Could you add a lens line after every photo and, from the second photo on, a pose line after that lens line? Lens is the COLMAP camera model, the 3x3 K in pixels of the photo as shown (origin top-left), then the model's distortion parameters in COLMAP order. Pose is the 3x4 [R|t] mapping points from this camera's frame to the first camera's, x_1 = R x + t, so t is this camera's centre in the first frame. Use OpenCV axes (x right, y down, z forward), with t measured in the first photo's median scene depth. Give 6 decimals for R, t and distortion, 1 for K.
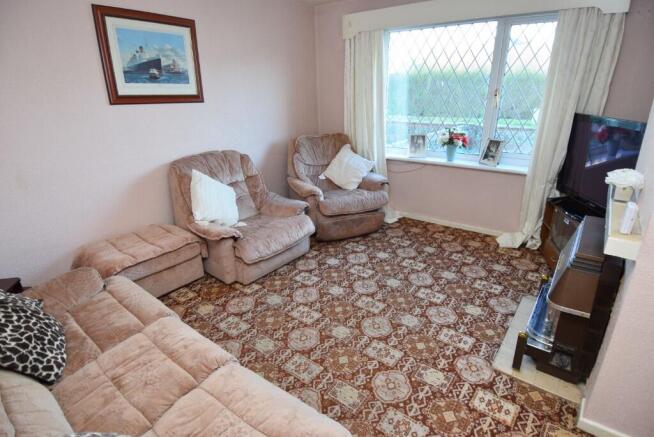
lens RADIAL K [[343.1, 0, 331.8], [0, 343.1, 217.2], [0, 0, 1]] dist [0.048861, -0.051645]
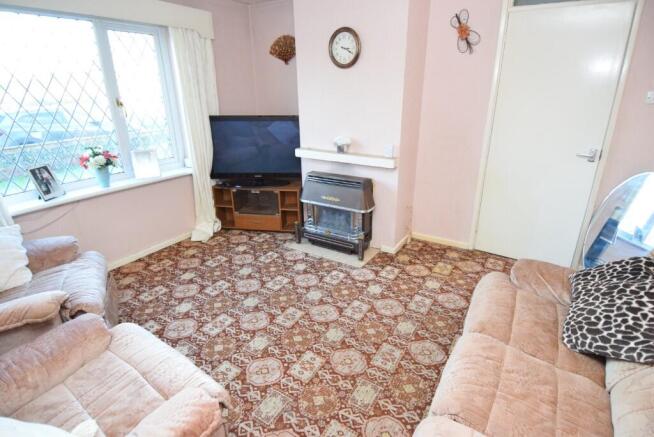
lens RADIAL K [[343.1, 0, 331.8], [0, 343.1, 217.2], [0, 0, 1]] dist [0.048861, -0.051645]
pose [[-0.108992, -0.328663, 0.938137, -0.679845], [0.356831, 0.867921, 0.345521, -0.266652], [-0.927789, 0.372416, 0.022681, 0.725318]]
